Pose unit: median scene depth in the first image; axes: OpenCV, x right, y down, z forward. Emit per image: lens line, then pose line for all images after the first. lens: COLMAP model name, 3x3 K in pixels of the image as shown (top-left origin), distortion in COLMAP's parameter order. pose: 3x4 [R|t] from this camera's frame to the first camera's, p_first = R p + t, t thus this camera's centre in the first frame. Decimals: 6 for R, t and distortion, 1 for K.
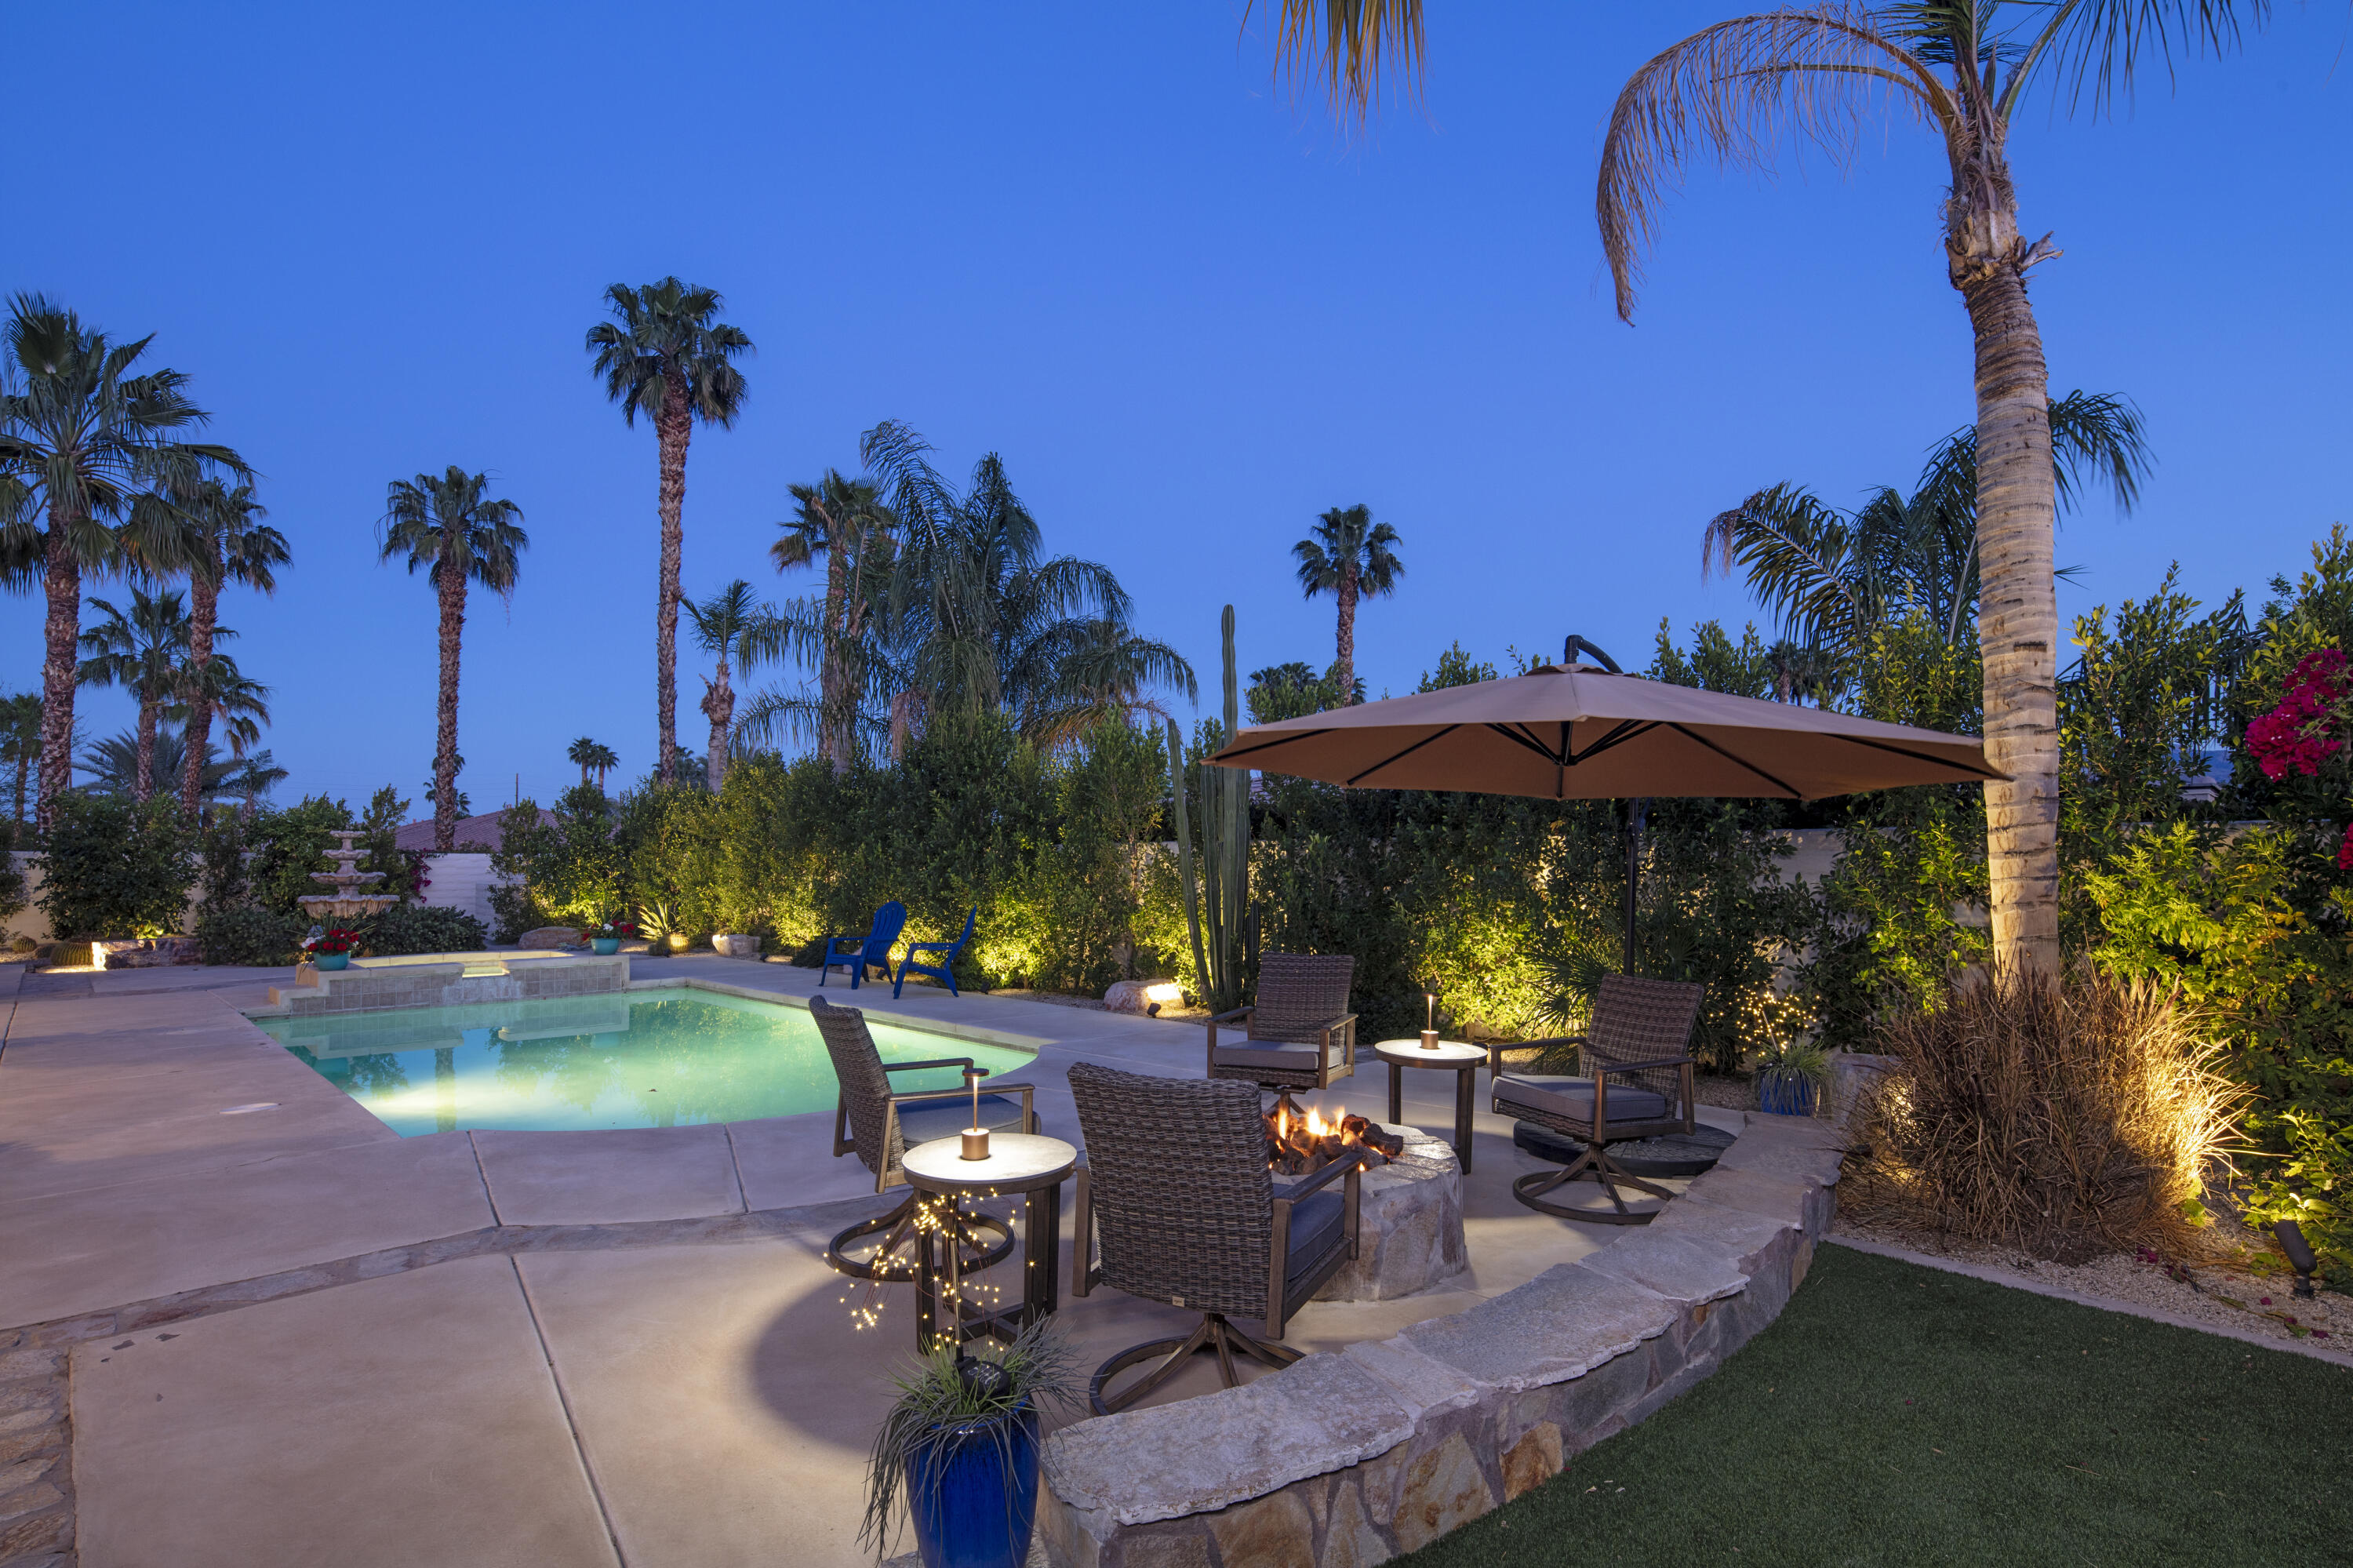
lens RADIAL K [[1132.2, 0, 1167.7], [0, 1132.2, 861.3], [0, 0, 1]] dist [0.001034, -0.000007]
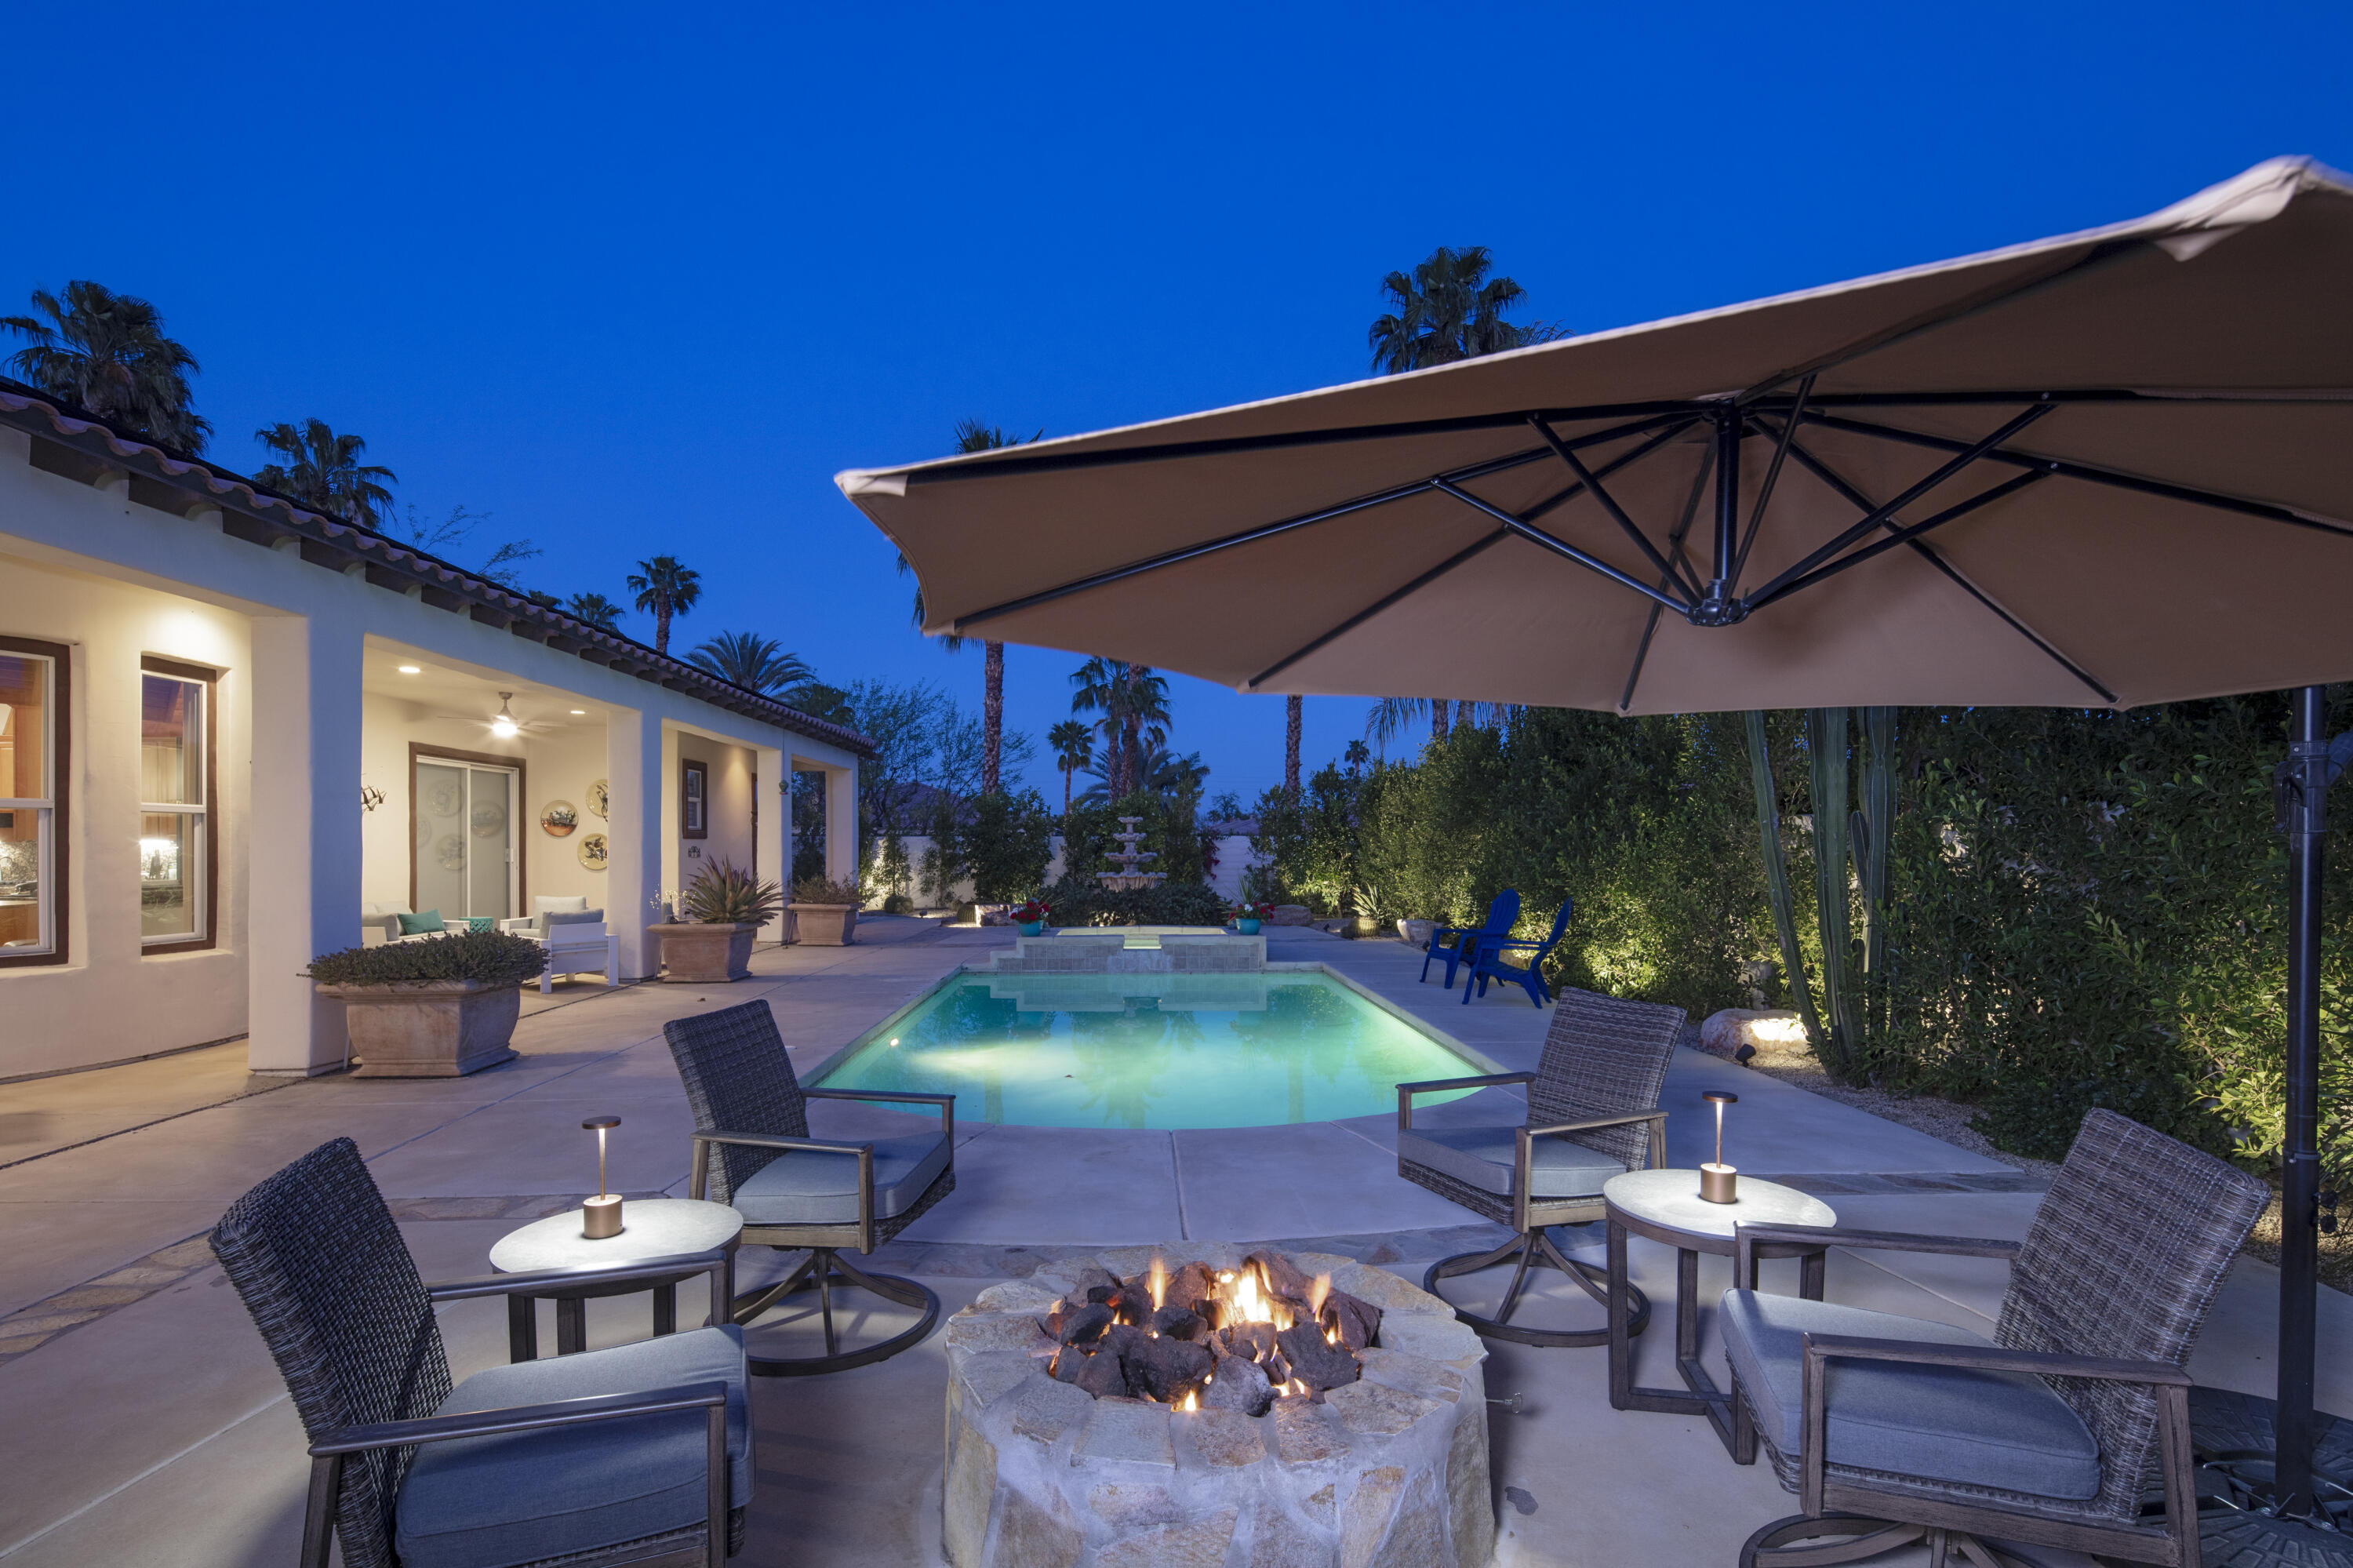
lens RADIAL K [[1175.3, 0, 1174.2], [0, 1175.3, 859.8], [0, 0, 1]] dist [0.000380, -0.000139]
pose [[0.744867, 0.008078, -0.667164, 0.158697], [0.001954, 0.999896, 0.014289, 0.000116], [0.667210, -0.011947, 0.744774, 0.170146]]
